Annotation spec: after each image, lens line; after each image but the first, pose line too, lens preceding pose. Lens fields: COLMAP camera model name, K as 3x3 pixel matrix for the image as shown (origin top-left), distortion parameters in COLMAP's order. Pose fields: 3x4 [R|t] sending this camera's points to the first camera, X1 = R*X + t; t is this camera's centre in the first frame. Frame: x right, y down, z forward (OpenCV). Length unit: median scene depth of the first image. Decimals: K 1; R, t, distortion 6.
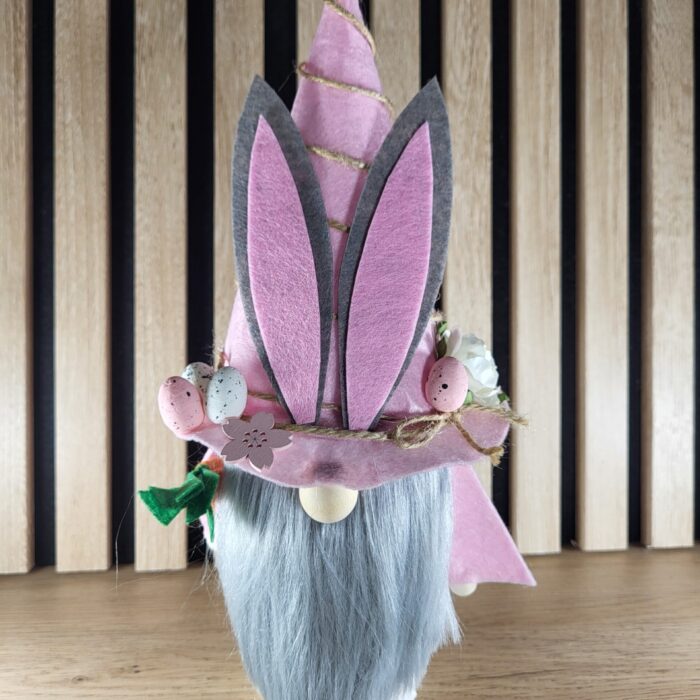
lens RADIAL K [[734.4, 0, 338.2], [0, 734.4, 340.8], [0, 0, 1]] dist [0.004038, -0.013091]
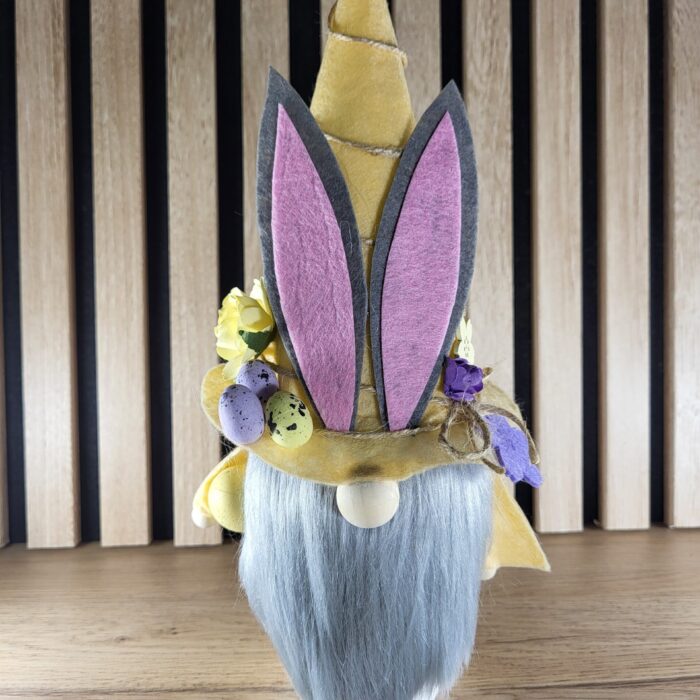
lens RADIAL K [[730.9, 0, 339.3], [0, 730.9, 353.8], [0, 0, 1]] dist [0.004289, -0.010226]
pose [[0.998502, -0.009569, -0.053864, 0.021693], [0.010589, 0.999769, 0.018682, 0.018835], [0.053673, -0.019224, 0.998373, -0.037181]]
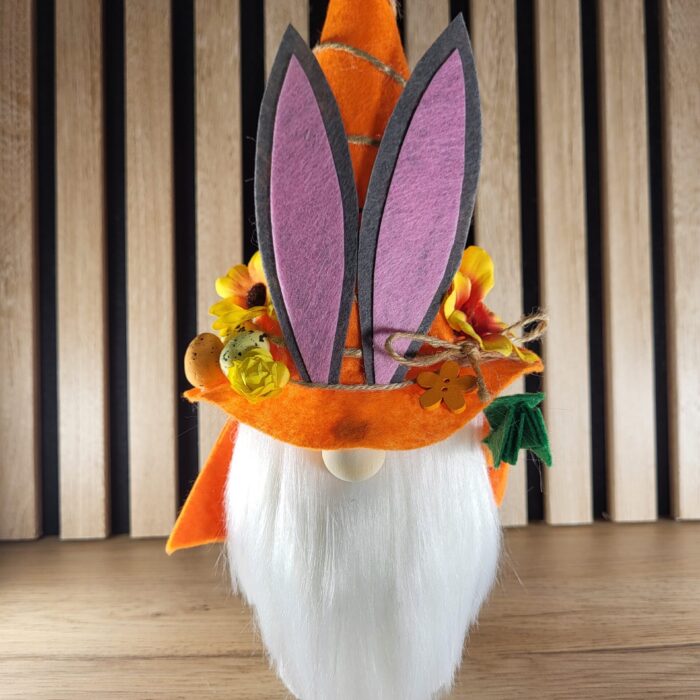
lens RADIAL K [[730.9, 0, 339.3], [0, 730.9, 353.8], [0, 0, 1]] dist [0.004289, -0.010226]
pose [[0.998026, -0.016668, -0.060556, 0.004051], [0.015431, 0.999664, -0.020846, 0.063677], [0.060883, 0.019870, 0.997947, -0.095842]]
